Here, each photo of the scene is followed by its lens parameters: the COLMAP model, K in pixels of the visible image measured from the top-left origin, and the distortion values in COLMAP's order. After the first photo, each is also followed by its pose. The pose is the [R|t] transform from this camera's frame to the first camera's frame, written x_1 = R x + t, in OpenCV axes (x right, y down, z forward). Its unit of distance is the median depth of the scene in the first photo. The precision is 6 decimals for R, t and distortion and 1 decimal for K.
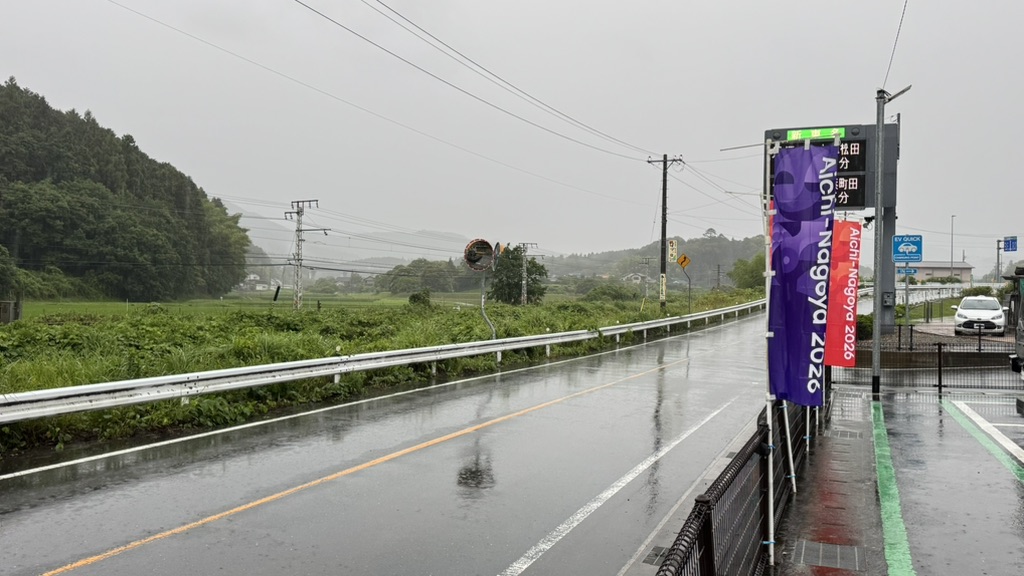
lens RADIAL K [[824.9, 0, 505.9], [0, 824.9, 293.6], [0, 0, 1]] dist [0.133690, -0.224730]
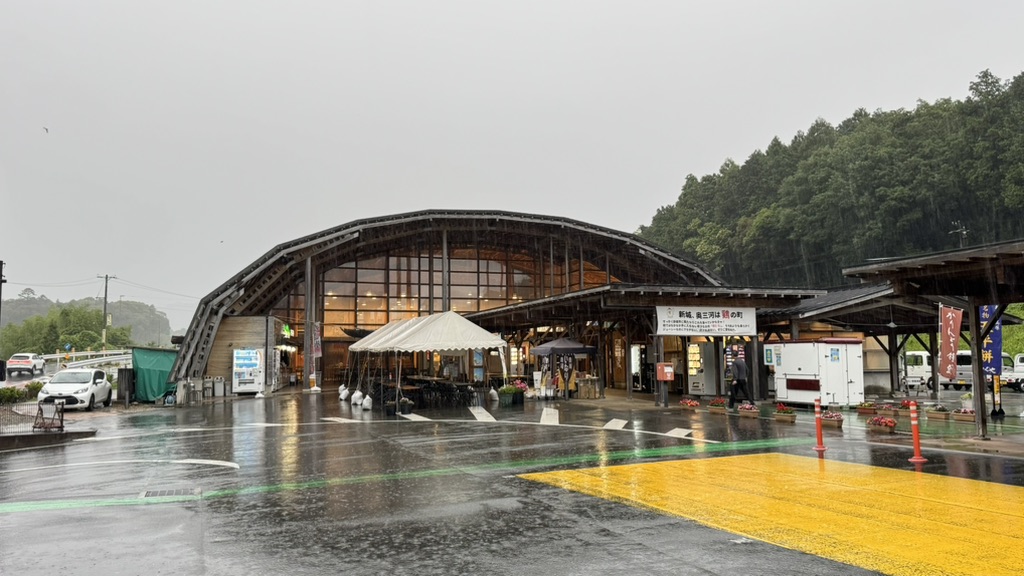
lens RADIAL K [[828.4, 0, 515.8], [0, 828.4, 289.1], [0, 0, 1]] dist [0.156815, -0.279434]
pose [[0.734233, 0.033088, 0.678091, 0.112966], [0.022673, 0.997059, -0.073203, -0.001994], [-0.678519, 0.069122, 0.731324, -0.009344]]
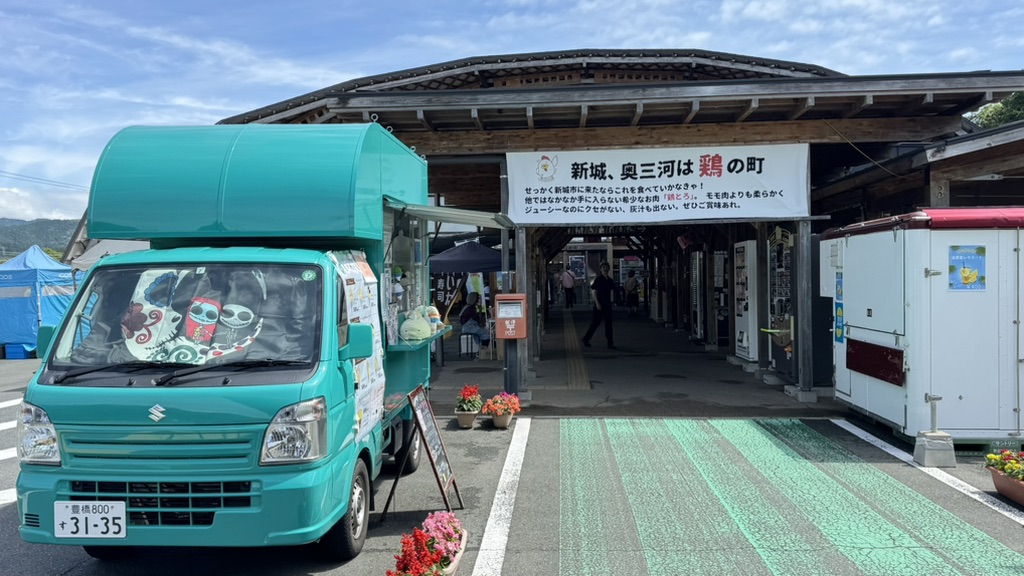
lens RADIAL K [[828.4, 0, 515.8], [0, 828.4, 289.1], [0, 0, 1]] dist [0.156815, -0.279434]
pose [[0.945916, -0.035744, 0.322437, 0.313658], [0.032204, 0.999348, 0.016309, 0.001060], [-0.322809, -0.005043, 0.946451, 0.061285]]
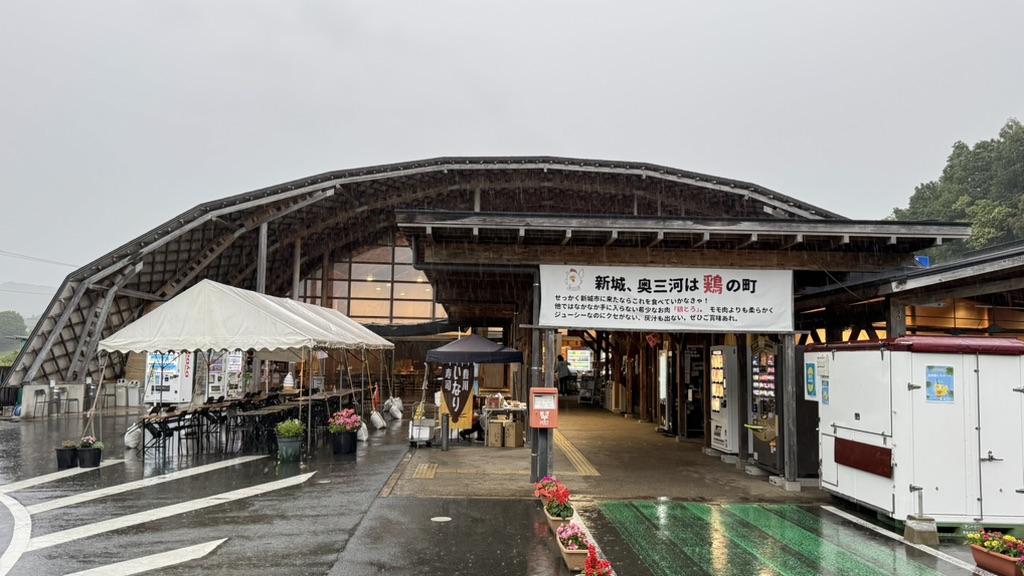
lens RADIAL K [[828.4, 0, 515.8], [0, 828.4, 289.1], [0, 0, 1]] dist [0.156815, -0.279434]
pose [[0.908757, 0.036636, 0.415714, 0.290828], [-0.002709, 0.996636, -0.081909, -0.001217], [-0.417316, 0.073309, 0.905800, 0.051930]]
